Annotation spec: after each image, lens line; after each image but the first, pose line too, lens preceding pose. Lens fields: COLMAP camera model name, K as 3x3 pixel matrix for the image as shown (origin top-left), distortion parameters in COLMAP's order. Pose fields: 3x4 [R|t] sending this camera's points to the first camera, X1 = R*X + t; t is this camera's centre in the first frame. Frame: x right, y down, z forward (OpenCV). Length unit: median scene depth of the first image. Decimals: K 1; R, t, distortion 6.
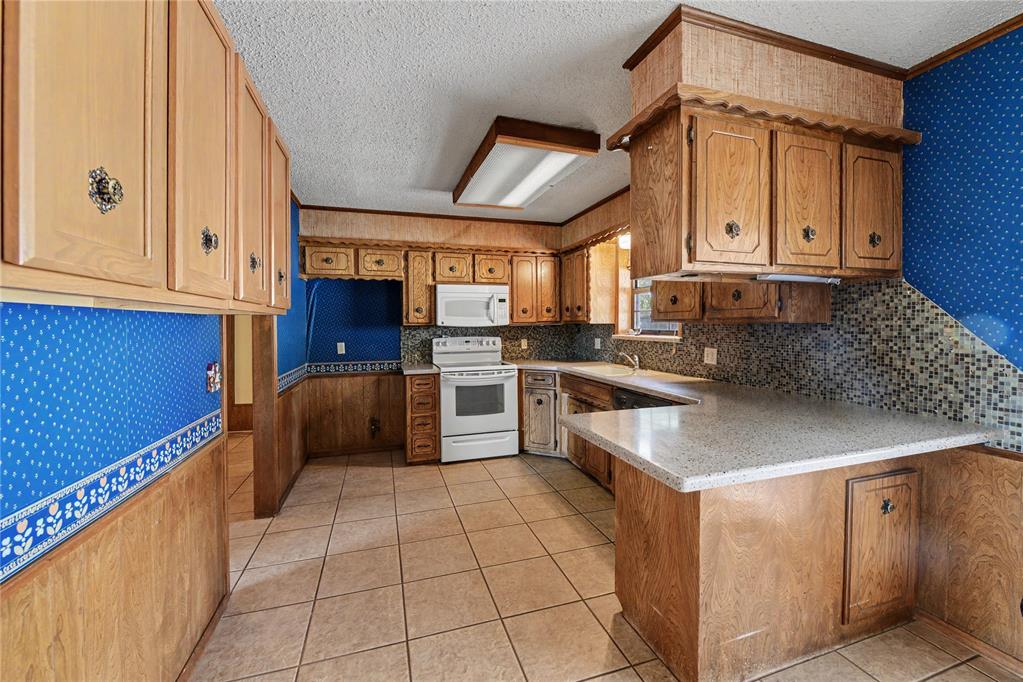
lens RADIAL K [[413.6, 0, 514.7], [0, 413.6, 335.6], [0, 0, 1]] dist [-0.006633, -0.000542]
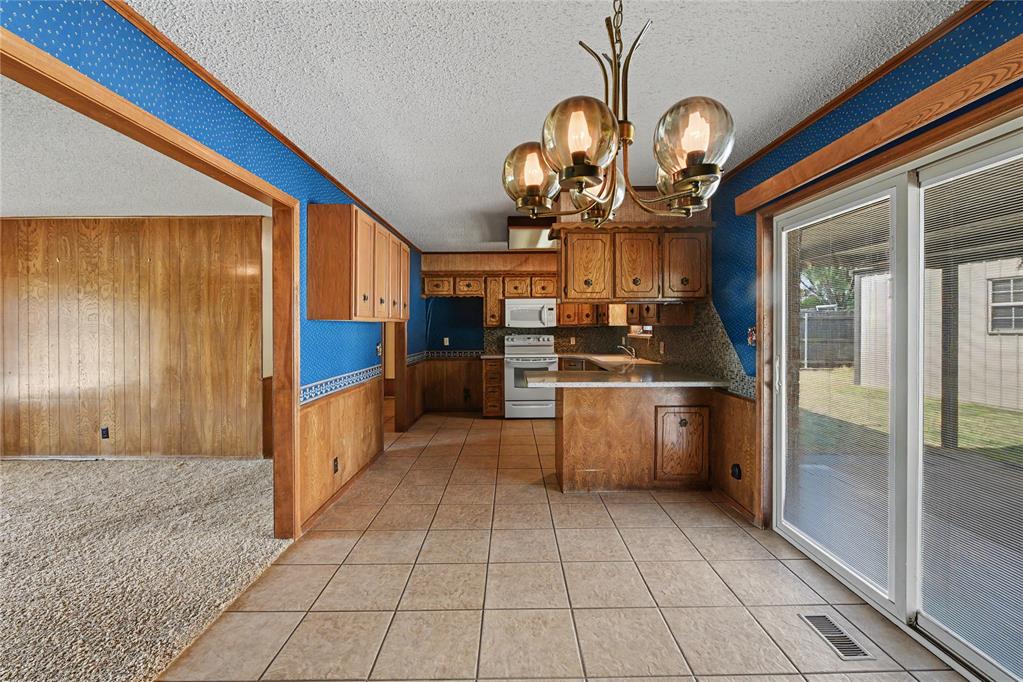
lens RADIAL K [[442.3, 0, 513.9], [0, 442.3, 329.5], [0, 0, 1]] dist [-0.003144, -0.000884]
pose [[0.952703, 0.003785, -0.303879, 0.327171], [-0.009197, 0.999824, -0.016380, 0.011063], [0.303764, 0.018400, 0.952570, -0.501399]]
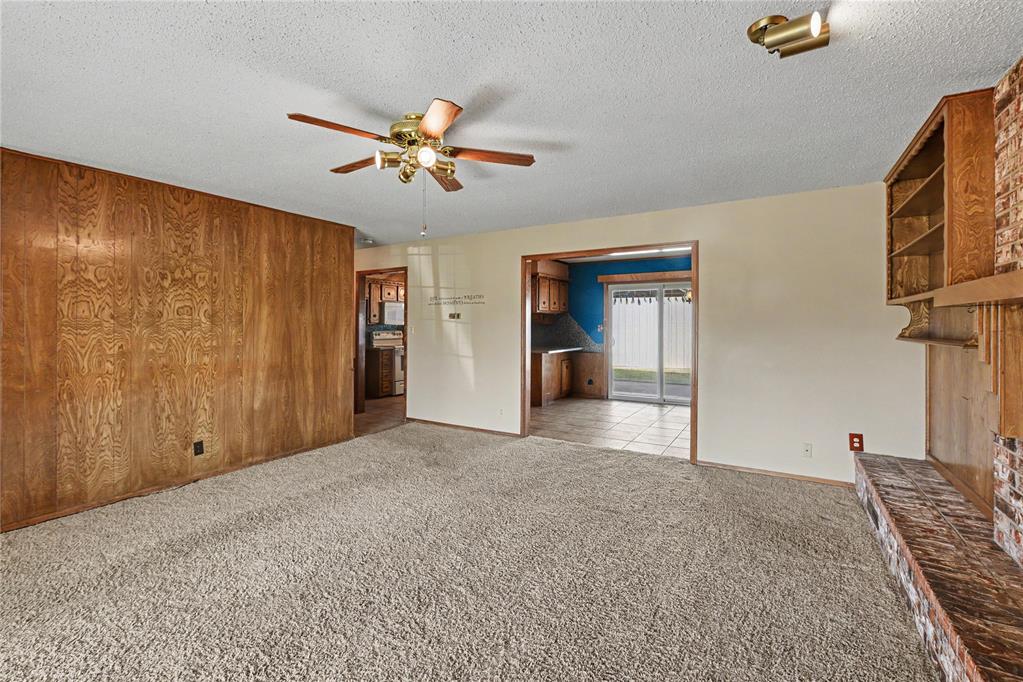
lens RADIAL K [[445.5, 0, 514.6], [0, 445.5, 322.1], [0, 0, 1]] dist [-0.002472, -0.000478]
pose [[0.753556, 0.009770, 0.657311, -1.077290], [0.011324, 0.999548, -0.027839, 0.029099], [-0.657286, 0.028422, 0.753105, -0.902690]]
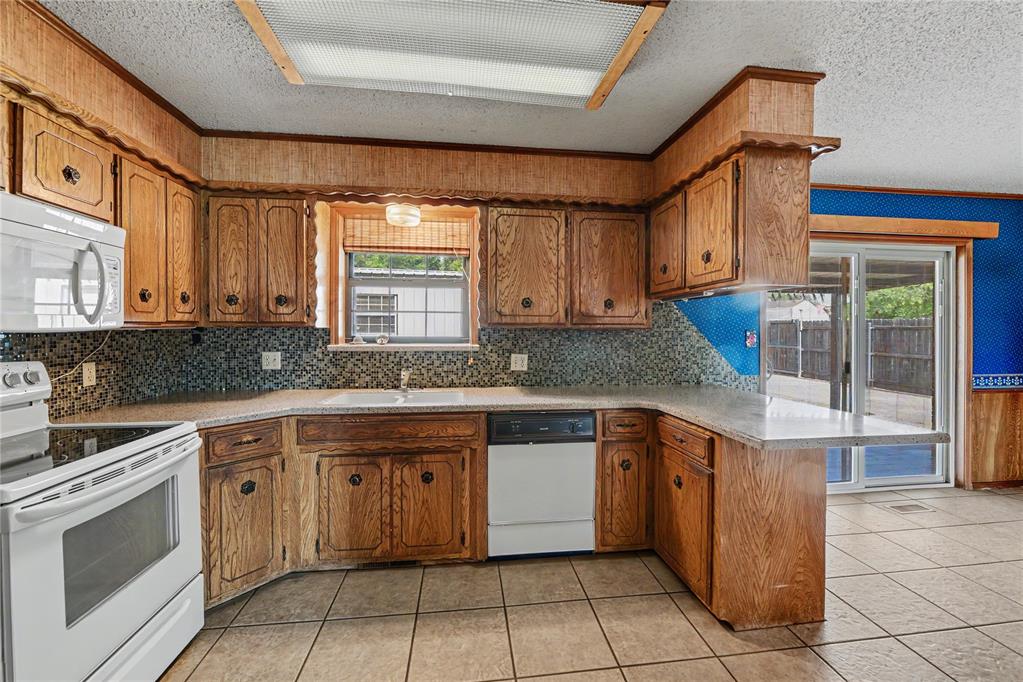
lens RADIAL K [[413.6, 0, 514.7], [0, 413.6, 335.6], [0, 0, 1]] dist [-0.006633, -0.000542]
pose [[0.188357, -0.005665, 0.982084, -0.353981], [0.022667, 0.999742, 0.001419, -0.011070], [-0.981839, 0.021993, 0.188437, 0.598793]]
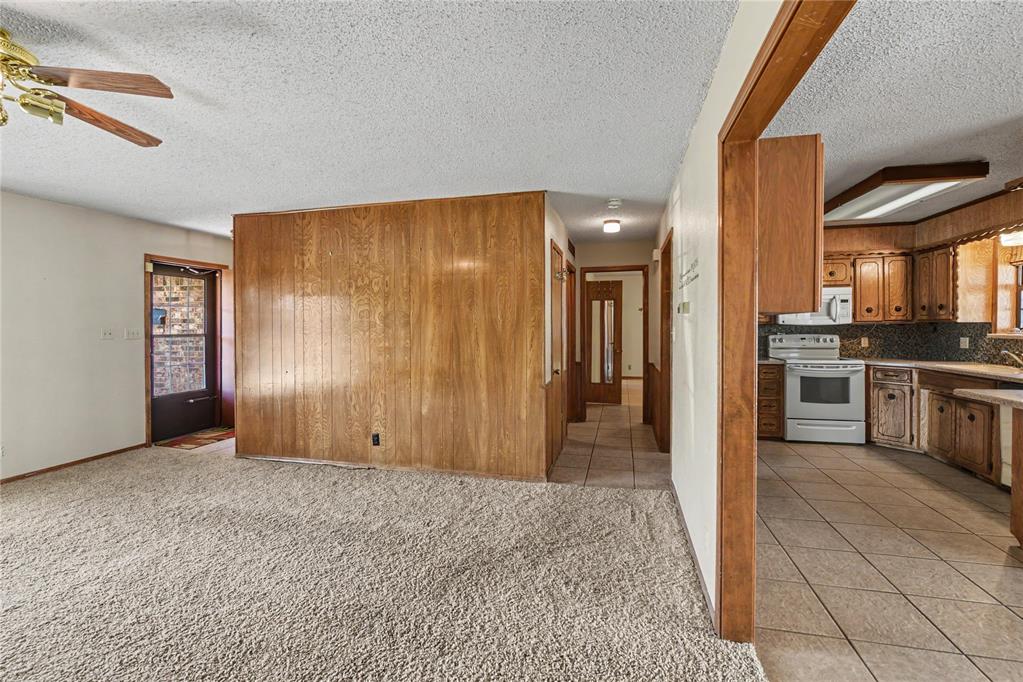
lens RADIAL K [[443.9, 0, 513.9], [0, 443.9, 331.3], [0, 0, 1]] dist [-0.004912, -0.000648]
pose [[0.851912, 0.008039, -0.523623, -0.170539], [-0.013294, 0.999892, -0.006278, 0.014124], [0.523516, 0.012310, 0.851927, -0.464201]]
